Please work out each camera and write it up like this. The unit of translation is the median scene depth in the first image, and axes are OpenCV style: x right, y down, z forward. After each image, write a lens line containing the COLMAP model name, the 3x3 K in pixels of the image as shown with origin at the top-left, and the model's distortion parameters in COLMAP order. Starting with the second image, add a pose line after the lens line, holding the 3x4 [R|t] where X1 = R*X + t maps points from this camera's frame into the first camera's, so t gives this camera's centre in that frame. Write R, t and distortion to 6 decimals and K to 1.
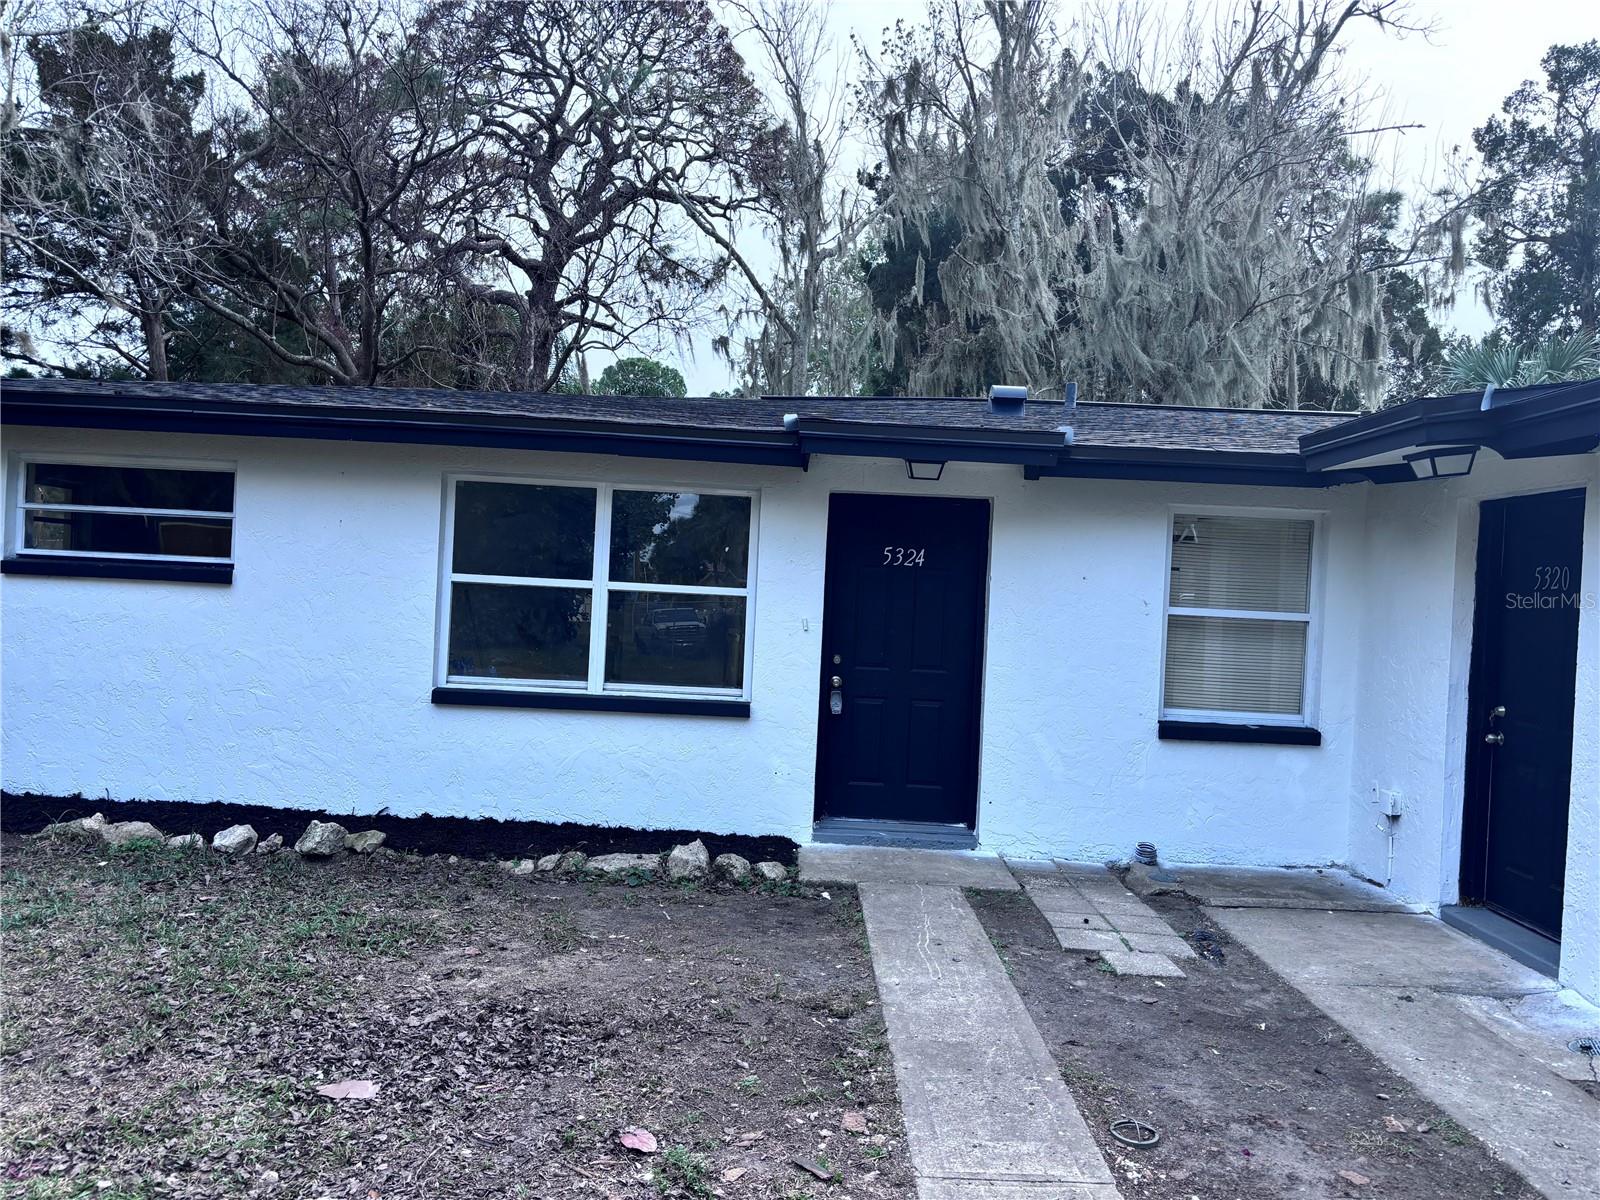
lens RADIAL K [[1203.9, 0, 803.5], [0, 1203.9, 600.1], [0, 0, 1]] dist [0.037904, -0.043430]
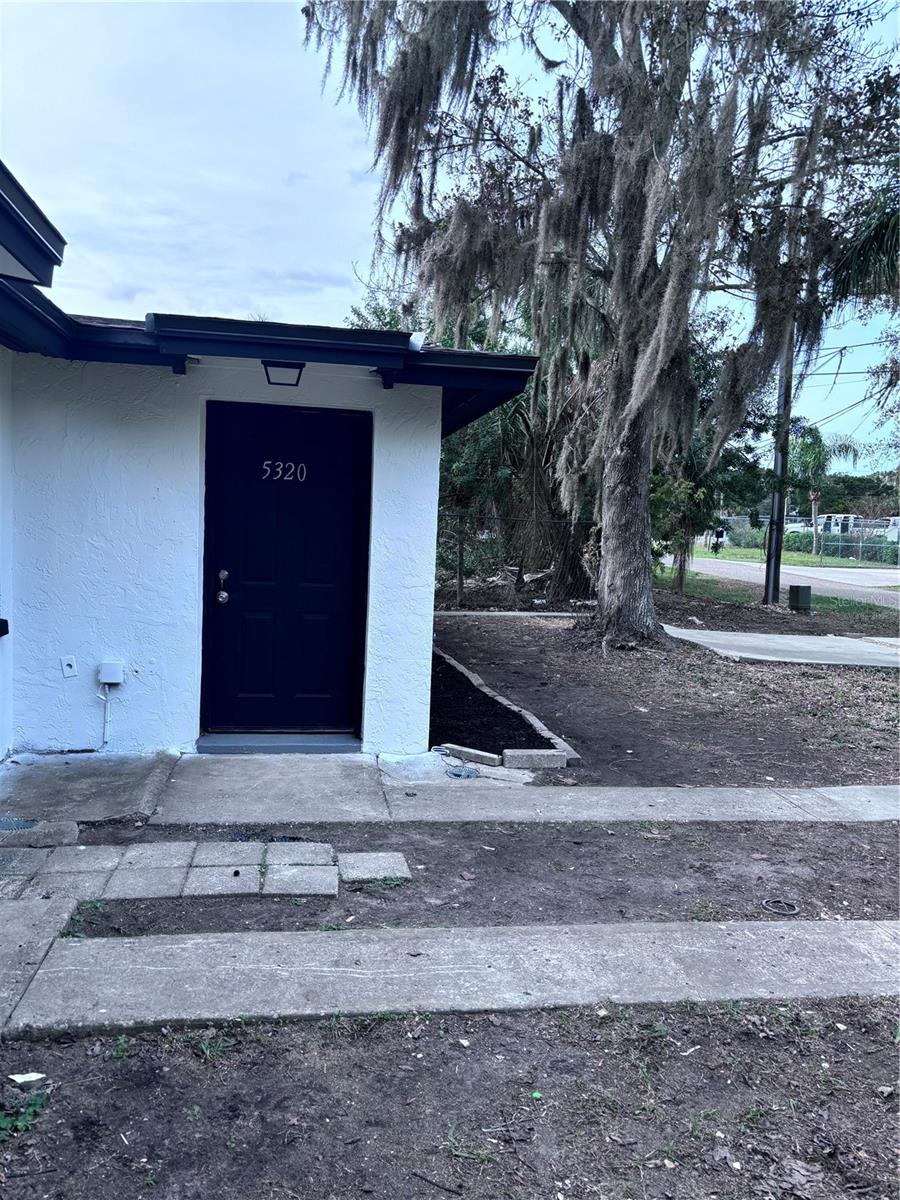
lens RADIAL K [[902.9, 0, 451.7], [0, 902.9, 601.7], [0, 0, 1]] dist [0.037904, -0.043430]
pose [[-0.147874, -0.143285, 0.978572, -0.471109], [-0.035618, 0.989579, 0.139514, -0.024335], [-0.988365, -0.014224, -0.151436, 1.145412]]
